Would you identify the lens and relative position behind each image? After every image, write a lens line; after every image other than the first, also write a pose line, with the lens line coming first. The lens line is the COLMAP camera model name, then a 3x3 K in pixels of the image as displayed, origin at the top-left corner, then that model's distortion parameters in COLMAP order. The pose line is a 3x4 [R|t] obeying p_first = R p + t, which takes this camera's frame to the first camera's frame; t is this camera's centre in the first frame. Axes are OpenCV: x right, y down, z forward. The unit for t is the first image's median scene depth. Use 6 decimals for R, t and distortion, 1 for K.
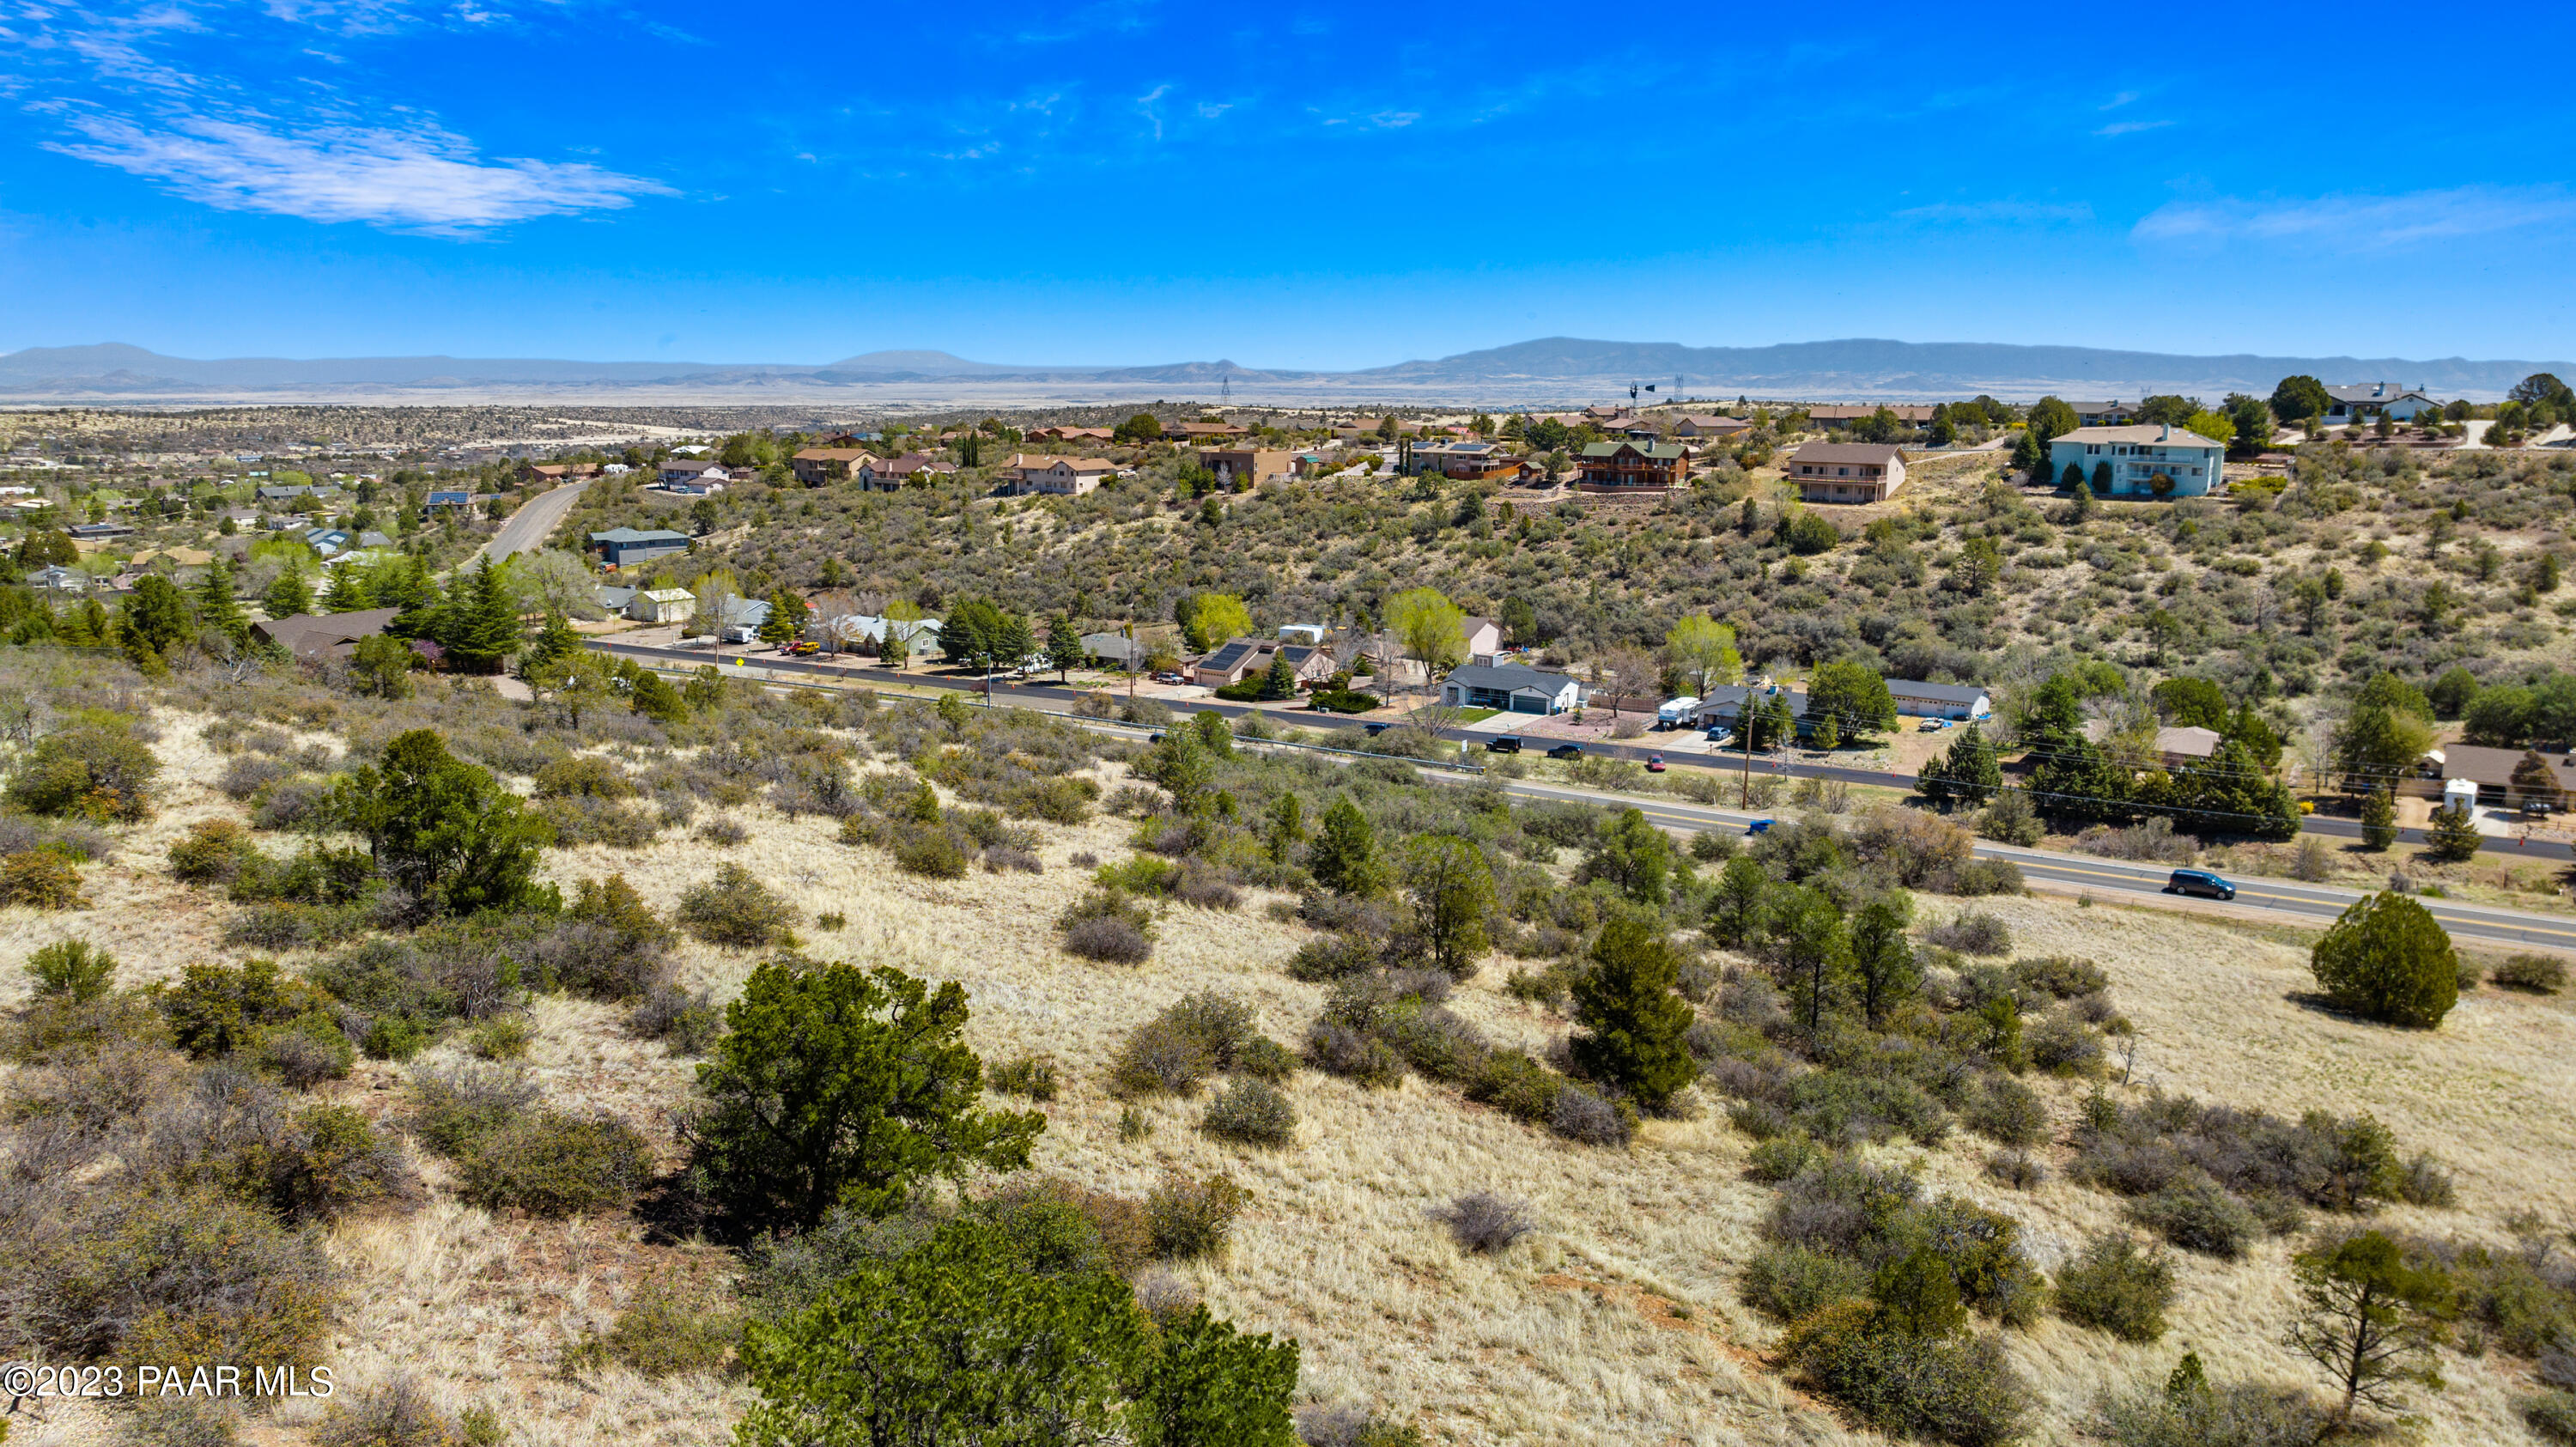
lens RADIAL K [[1814.0, 0, 1288.0], [0, 1814.0, 723.5], [0, 0, 1]] dist [-0.019987, -0.009492]
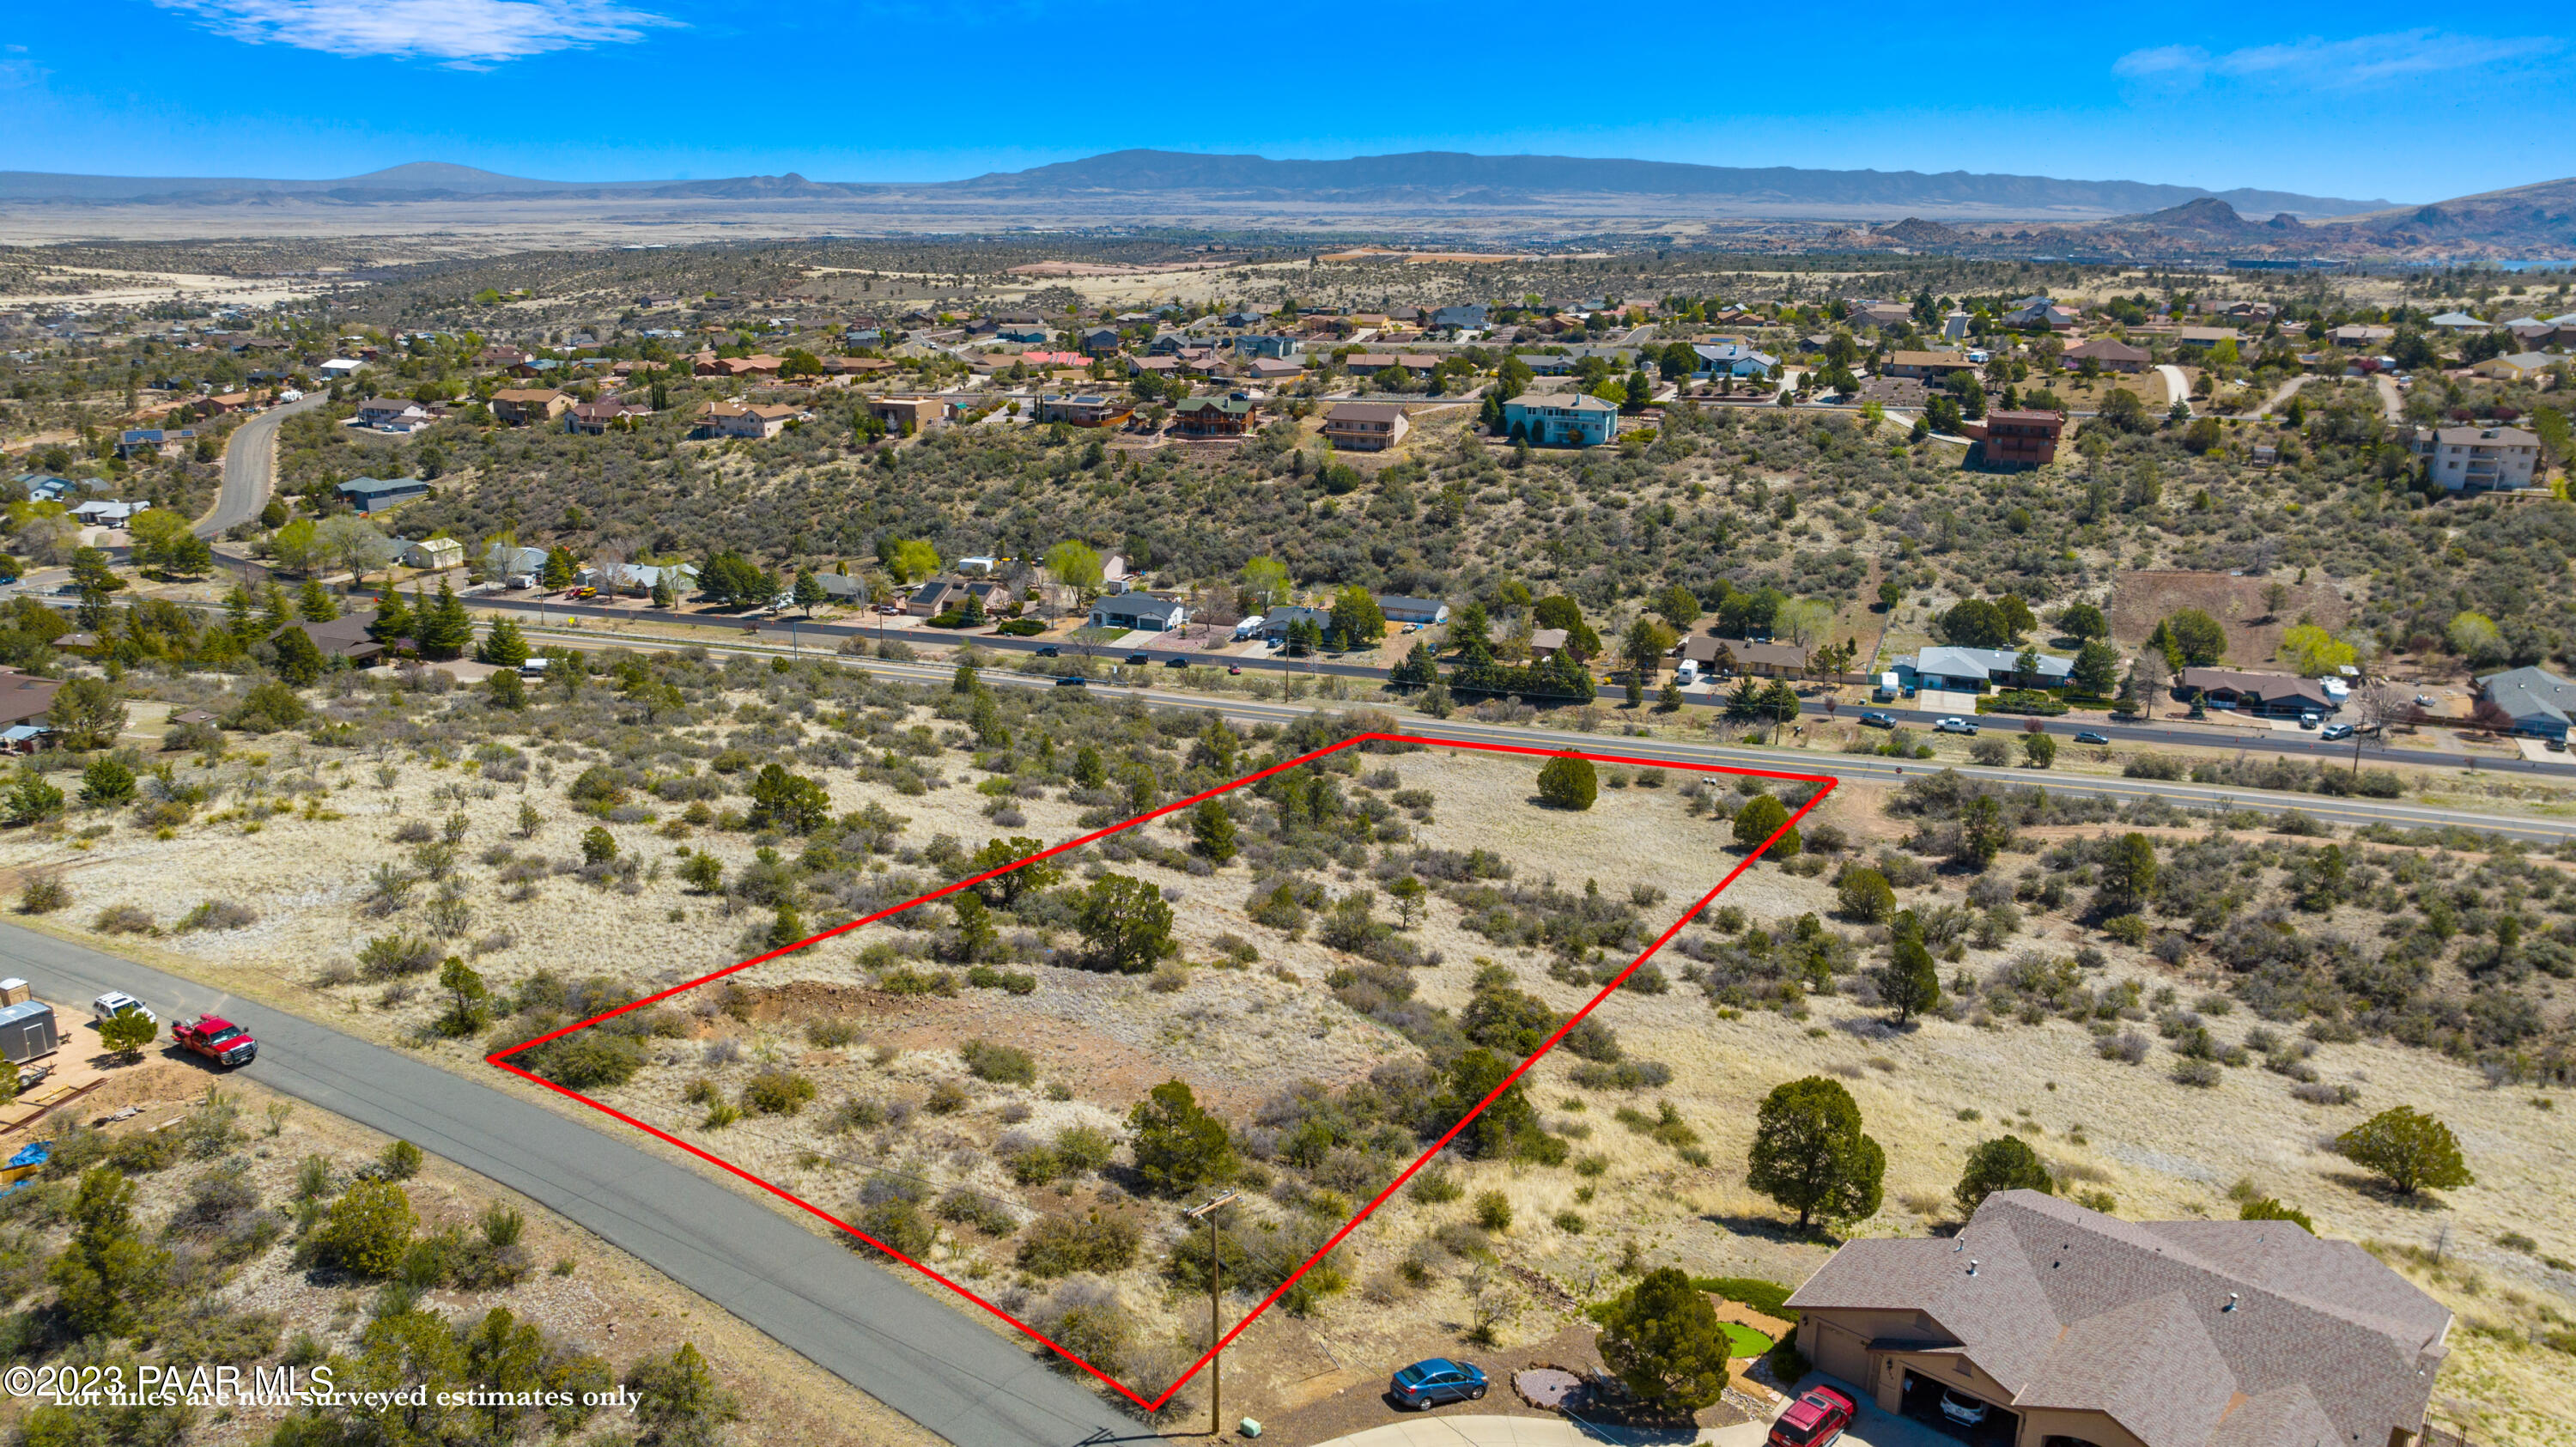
lens RADIAL K [[1814.0, 0, 1288.0], [0, 1814.0, 723.5], [0, 0, 1]] dist [-0.019987, -0.009492]
pose [[0.975262, -0.064033, 0.211575, -0.062063], [0.042871, 0.993742, 0.103140, -0.064355], [-0.216856, -0.091518, 0.971904, -0.384019]]
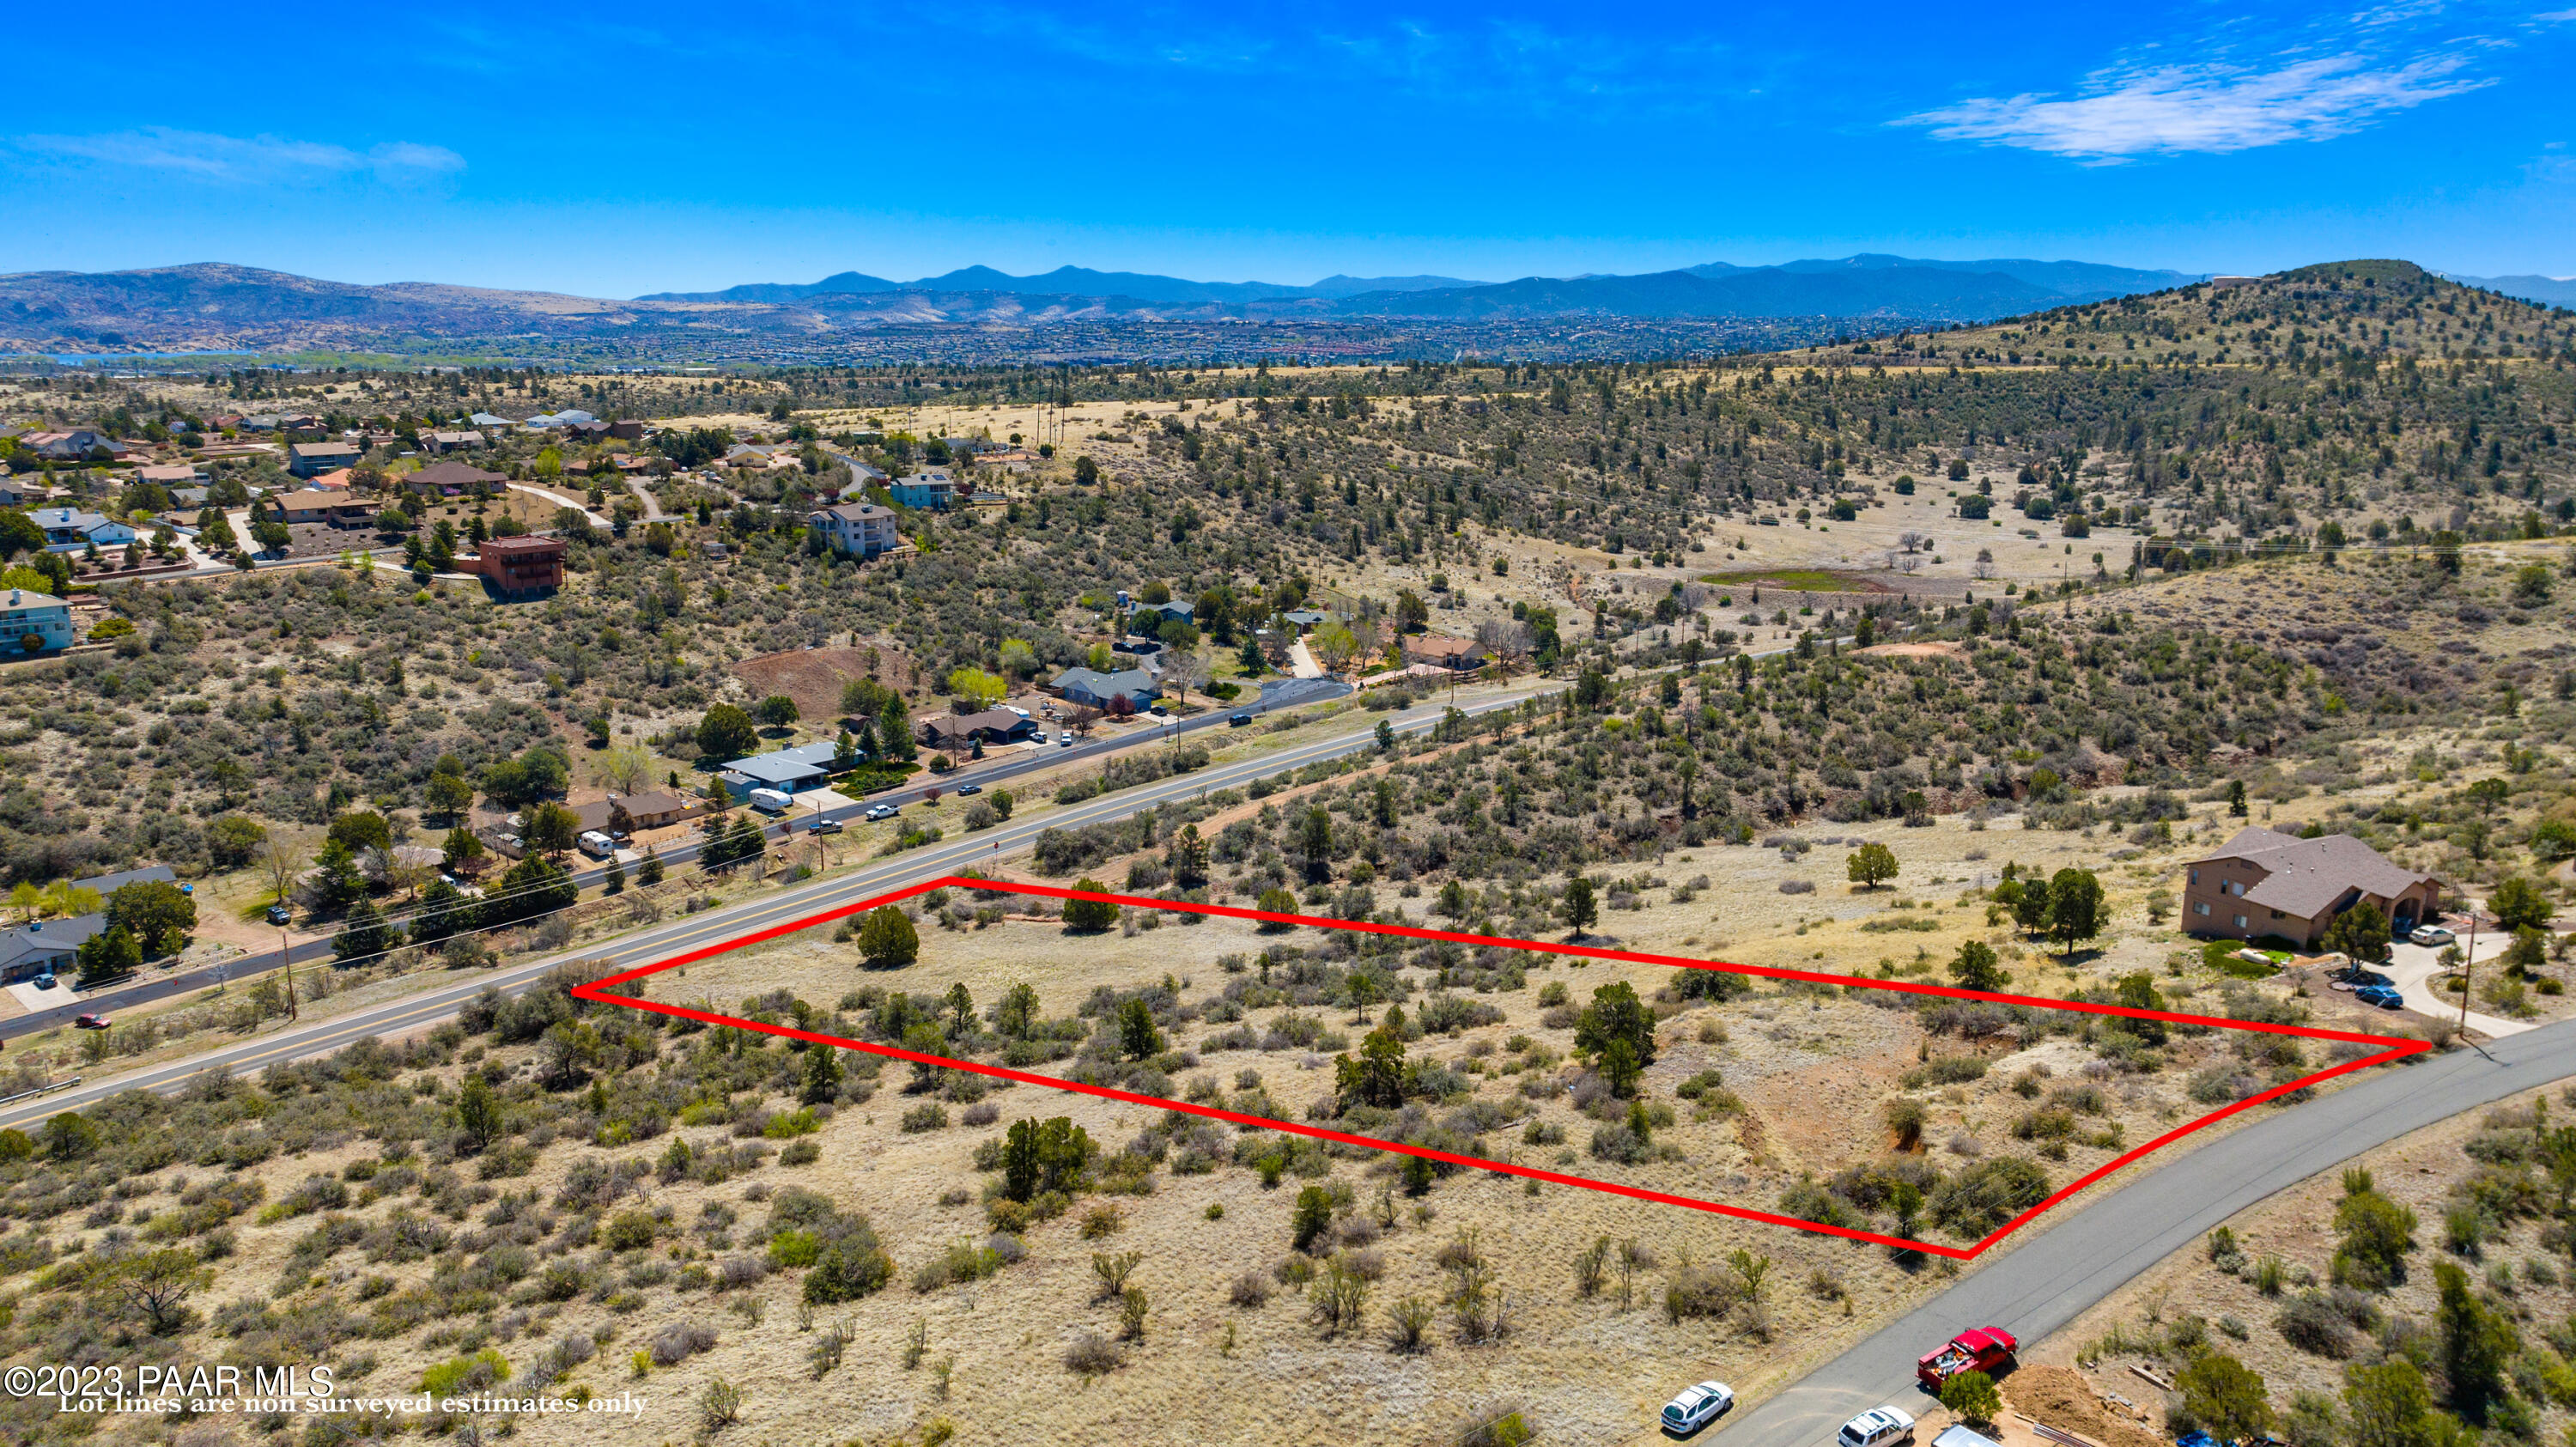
lens RADIAL K [[1816.1, 0, 1288.0], [0, 1816.1, 723.5], [0, 0, 1]] dist [-0.026586, 0.022243]
pose [[0.137566, -0.227738, 0.963956, -0.508695], [0.174985, 0.963489, 0.202655, -0.176435], [-0.974913, 0.140799, 0.172394, 0.049347]]
